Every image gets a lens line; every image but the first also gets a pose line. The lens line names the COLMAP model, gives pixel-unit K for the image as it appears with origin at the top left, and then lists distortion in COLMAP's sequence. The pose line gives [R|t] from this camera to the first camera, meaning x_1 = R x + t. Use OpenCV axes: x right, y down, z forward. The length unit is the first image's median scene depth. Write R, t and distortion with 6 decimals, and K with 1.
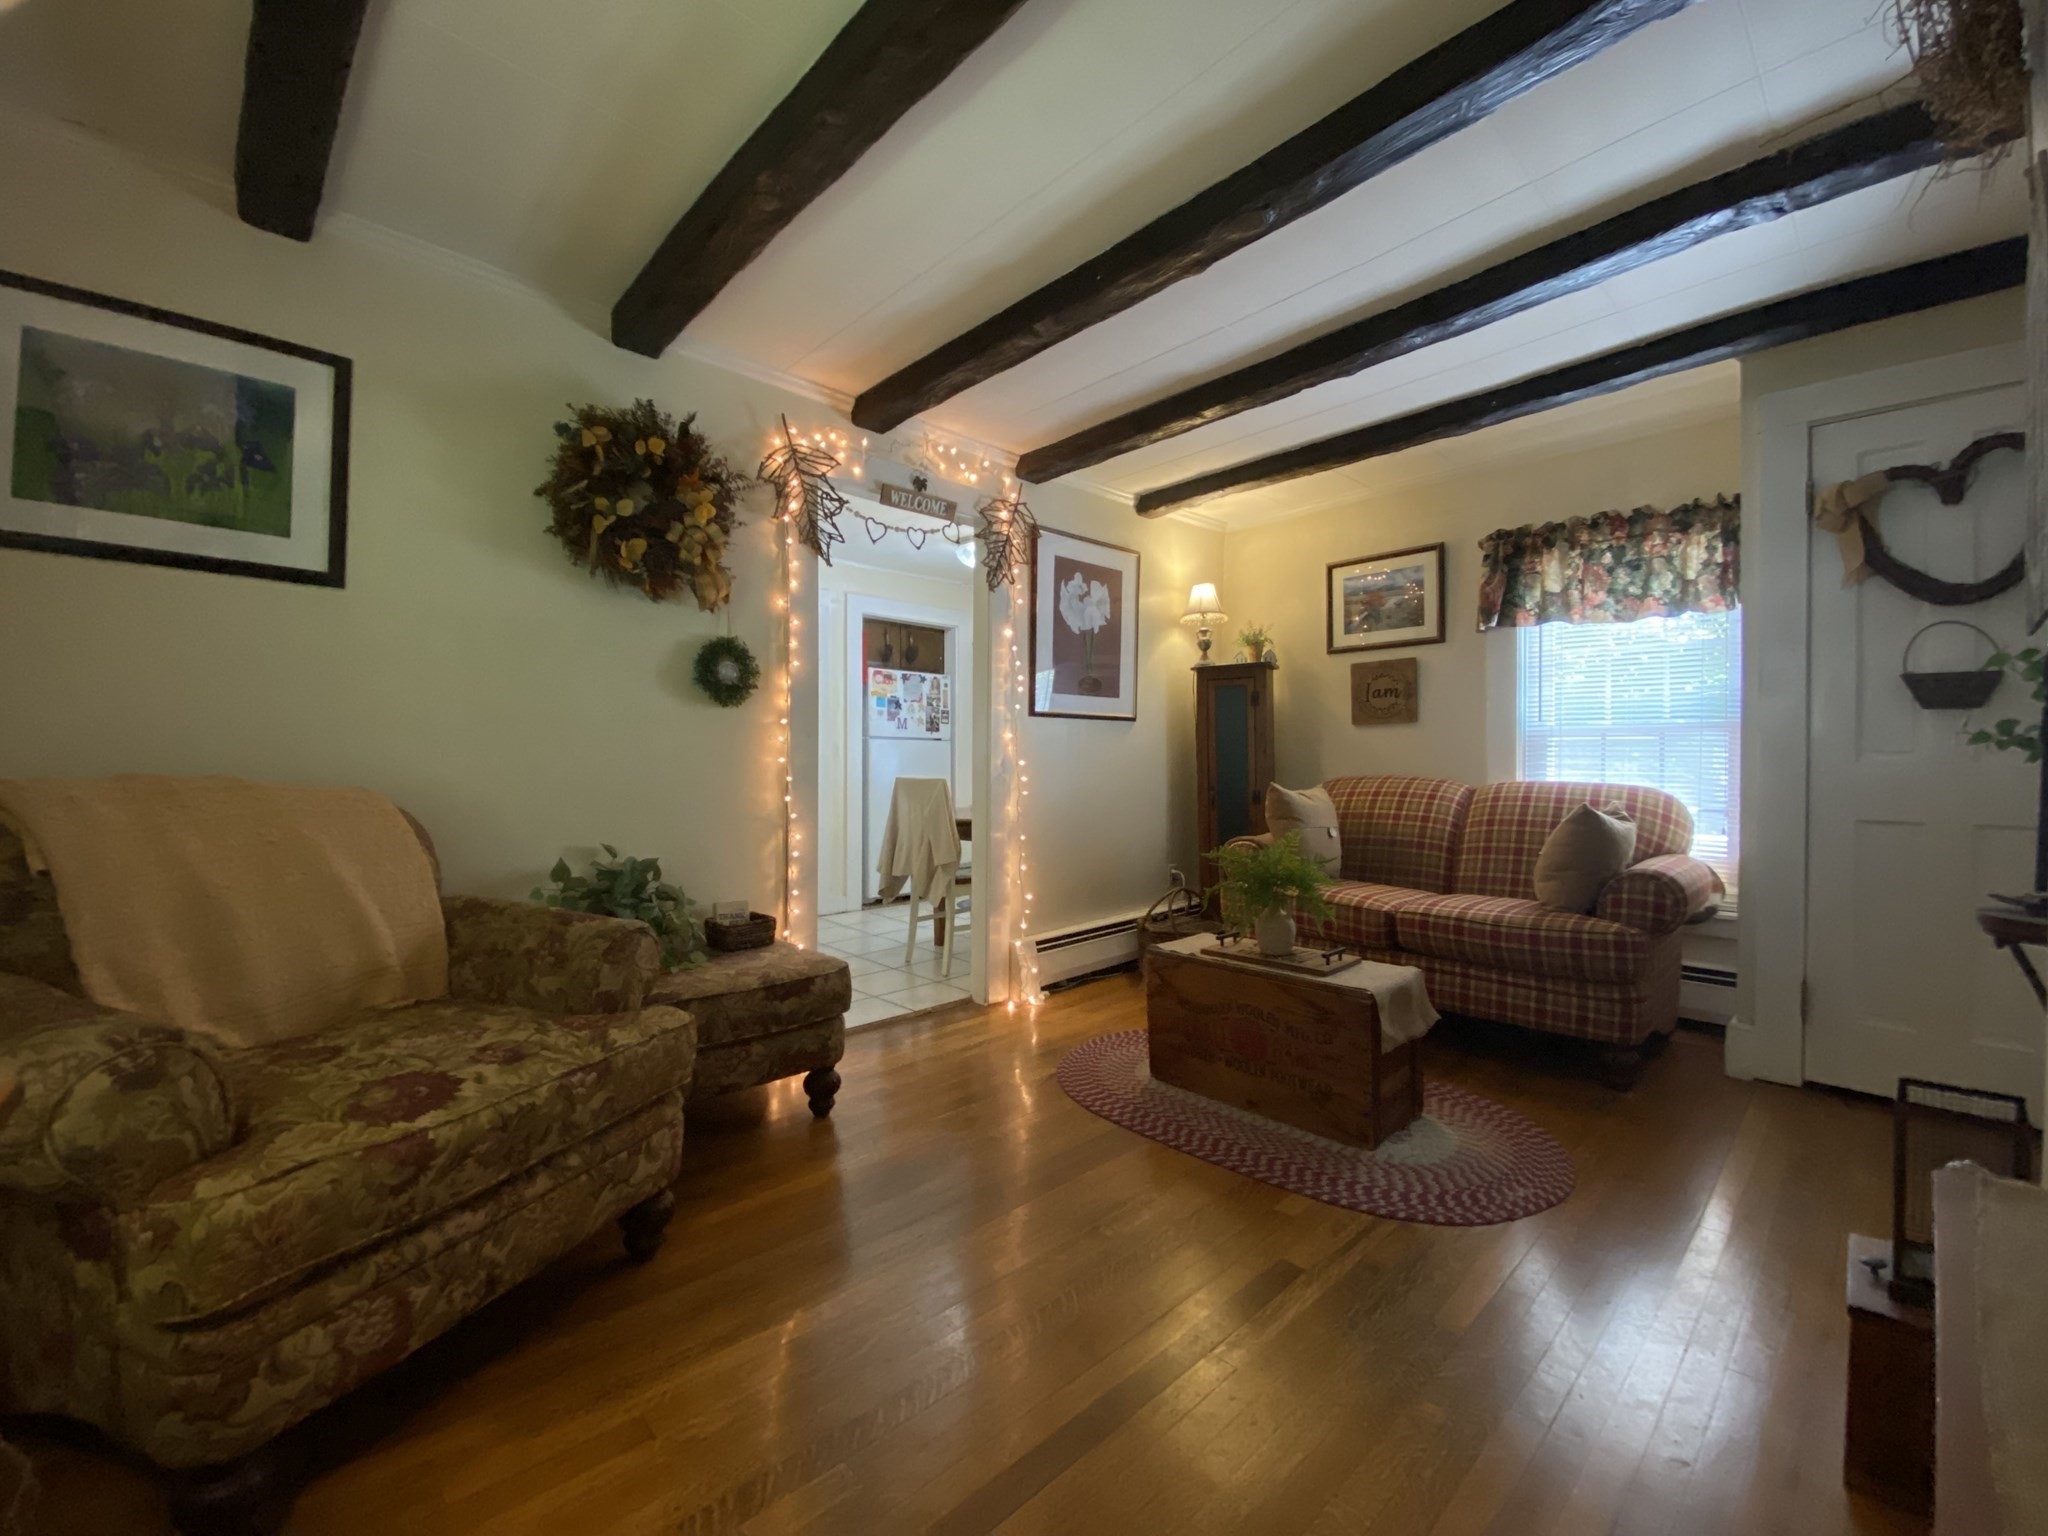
lens RADIAL K [[821.6, 0, 1003.7], [0, 821.6, 773.1], [0, 0, 1]] dist [-0.001772, -0.010293]
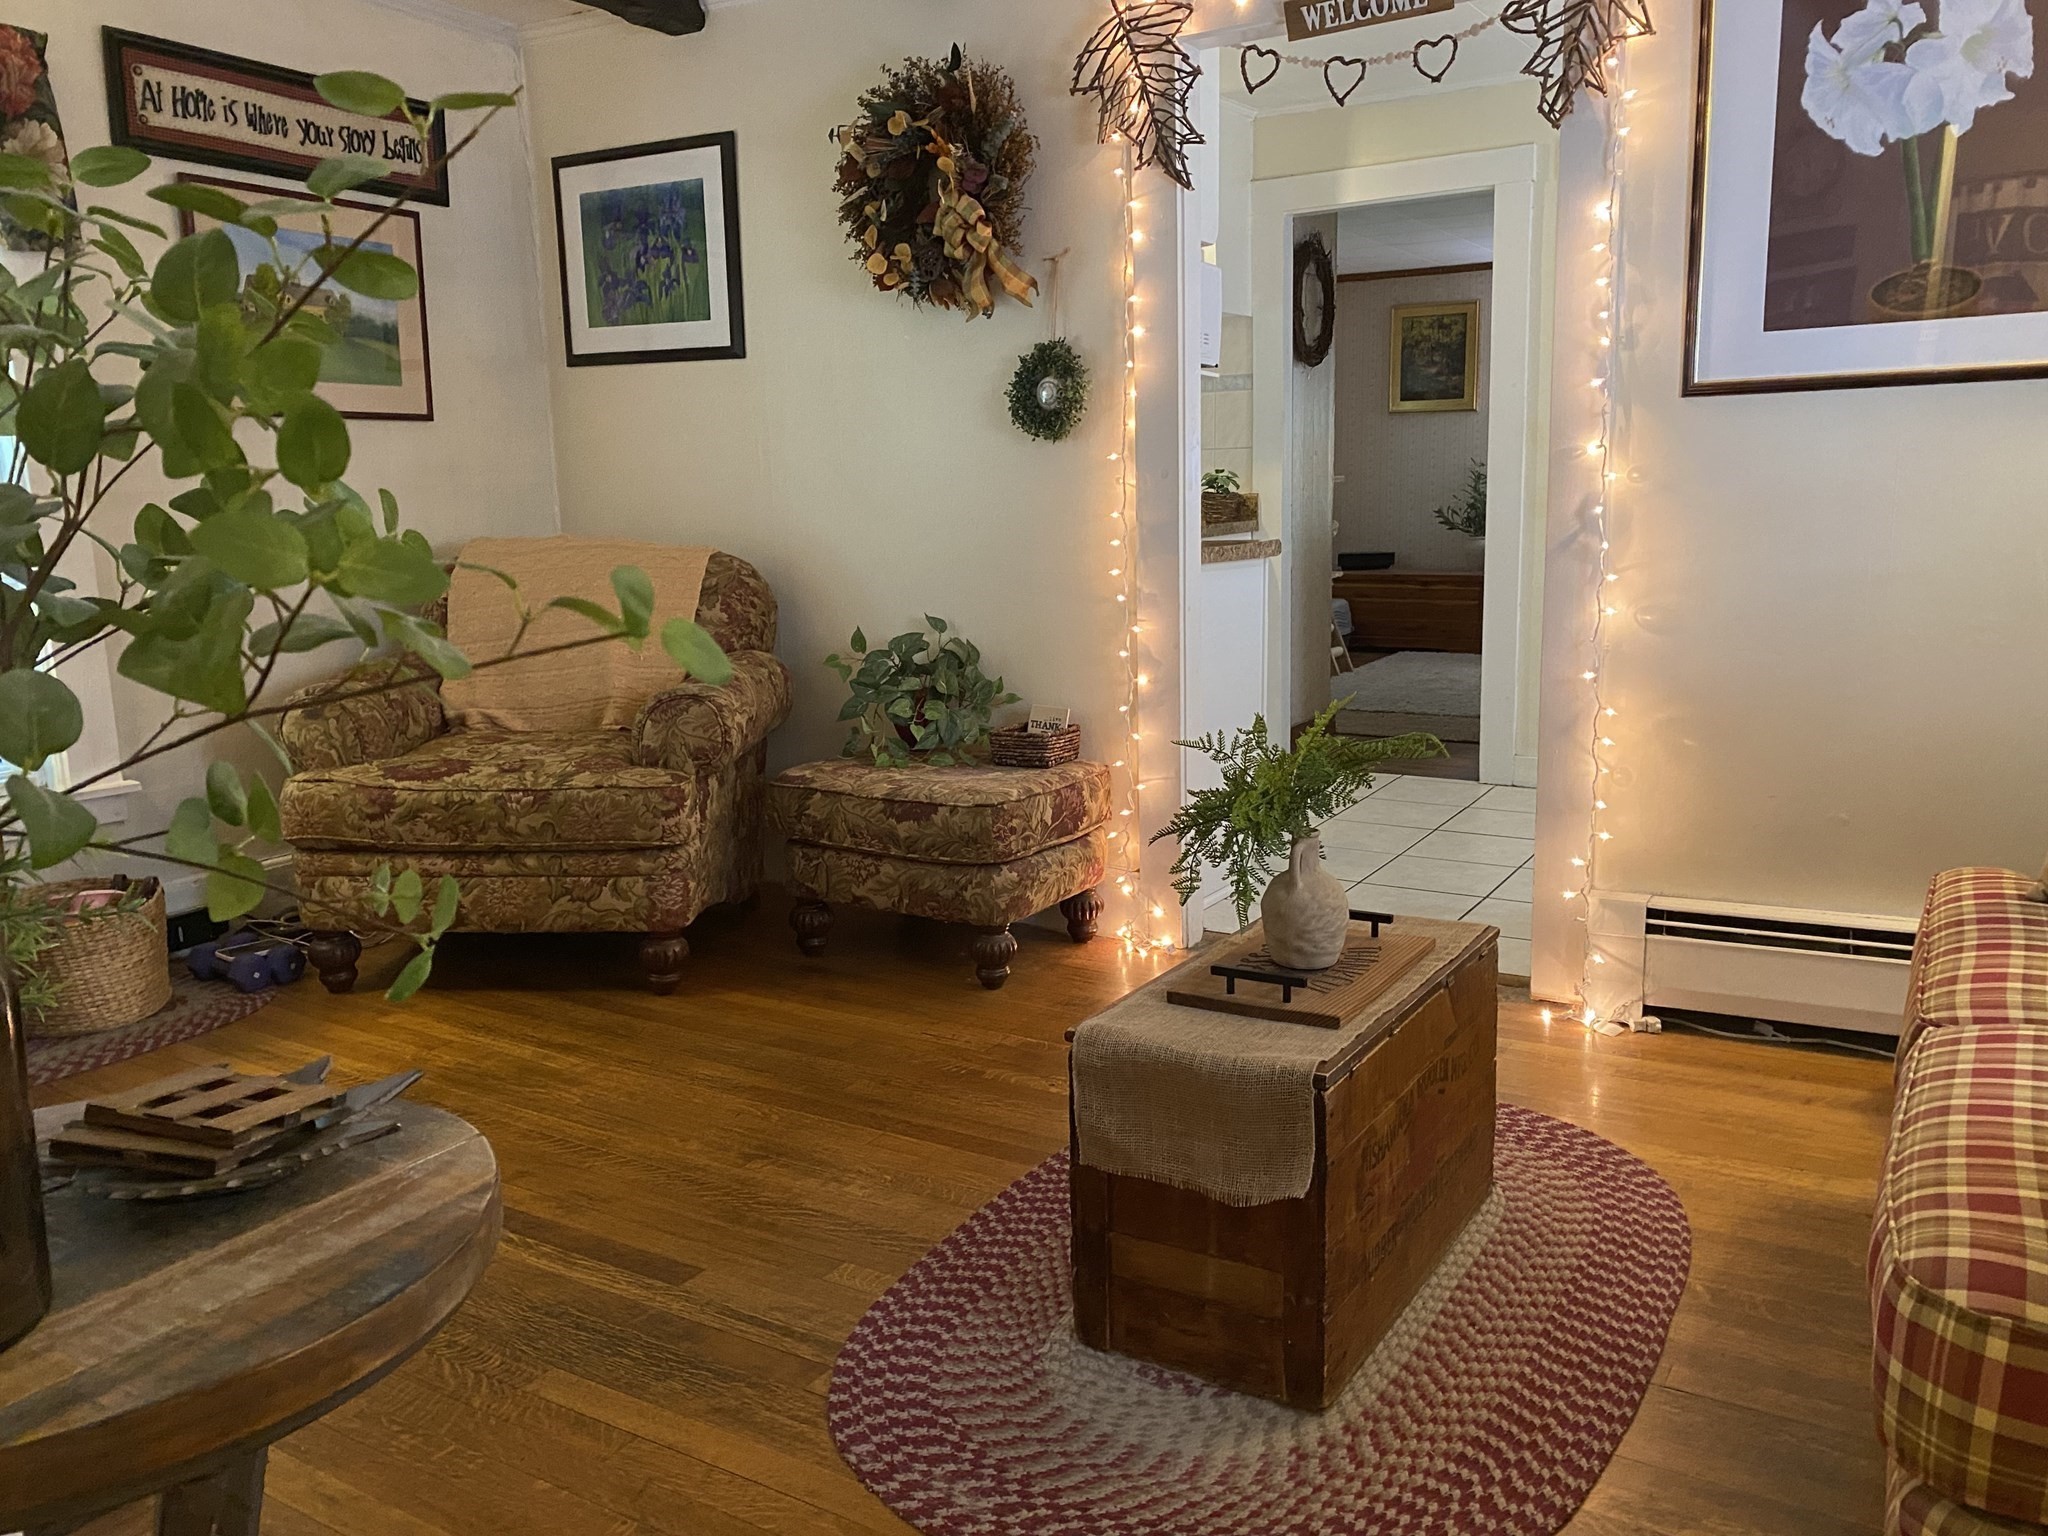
lens RADIAL K [[1551.9, 0, 1032.0], [0, 1551.9, 788.2], [0, 0, 1]] dist [0.003197, -0.006676]
pose [[0.273361, 0.168657, -0.947010, 0.836019], [0.012155, 0.983825, 0.178722, -0.019115], [0.961835, -0.060367, 0.266889, 0.495109]]
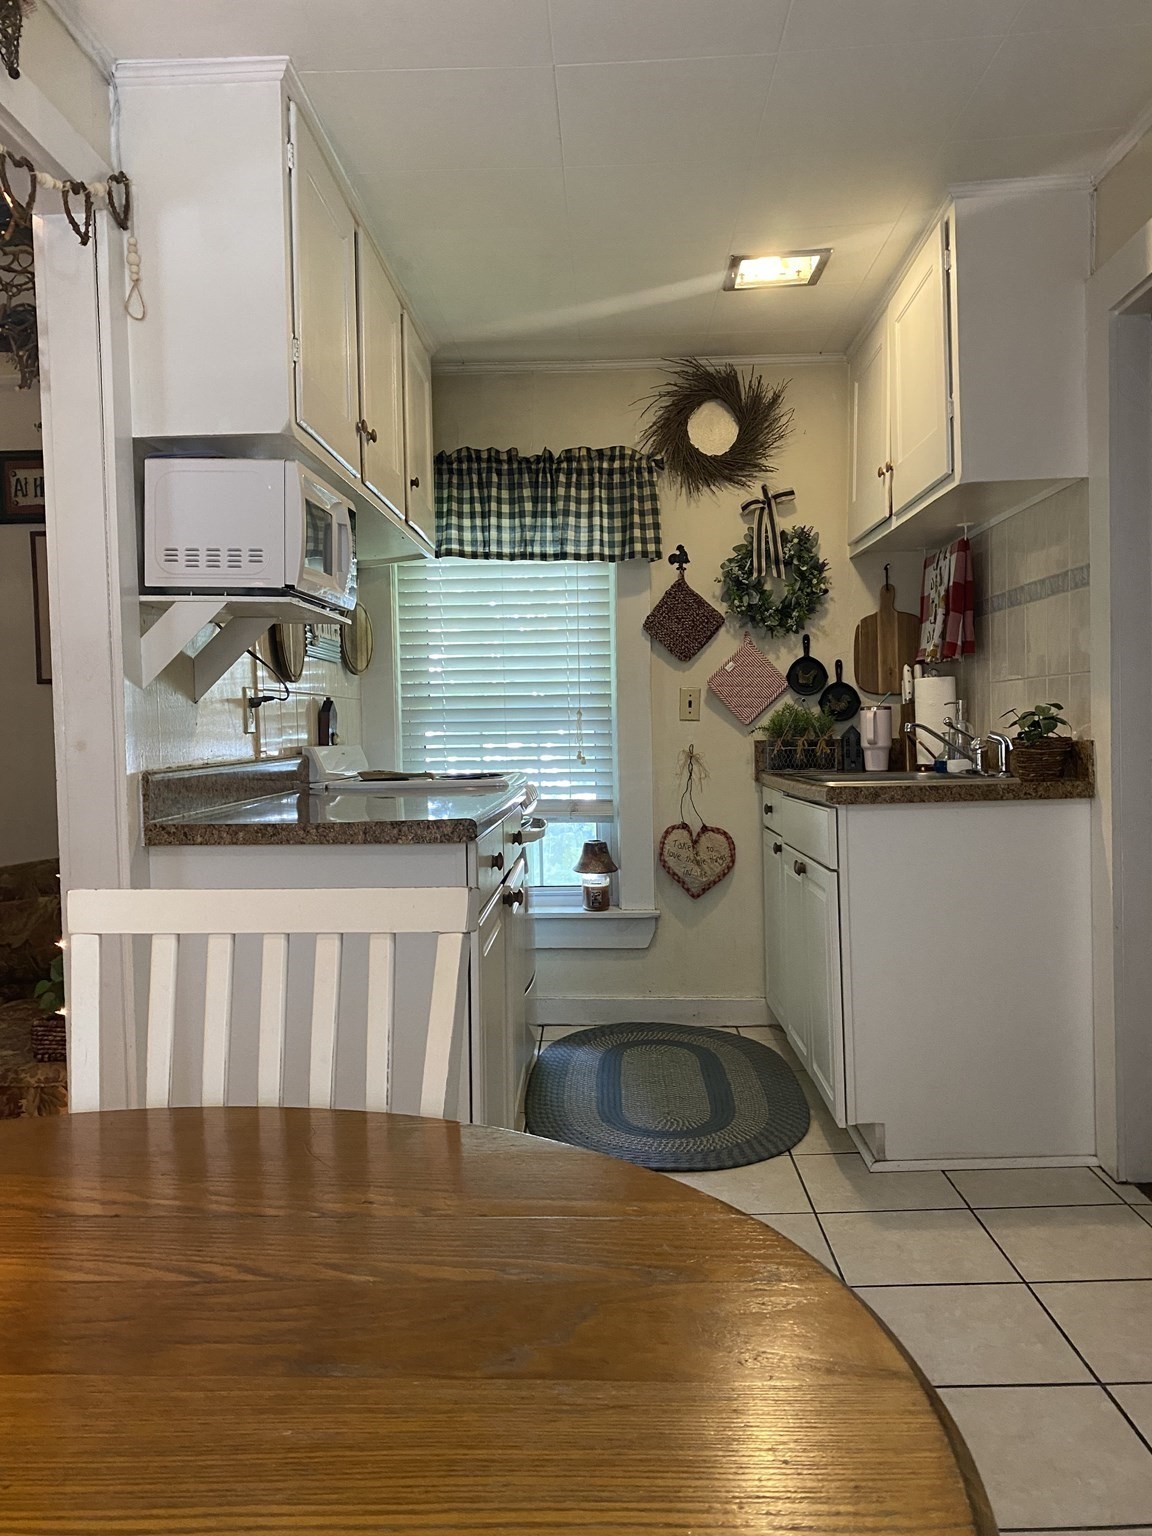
lens RADIAL K [[1164.0, 0, 564.1], [0, 1164.0, 761.6], [0, 0, 1]] dist [0.003197, -0.006676]
pose [[-0.700821, 0.030345, -0.712692, 0.062421], [0.009525, 0.999404, 0.033187, -0.043653], [0.713274, 0.016469, -0.700692, 1.552678]]
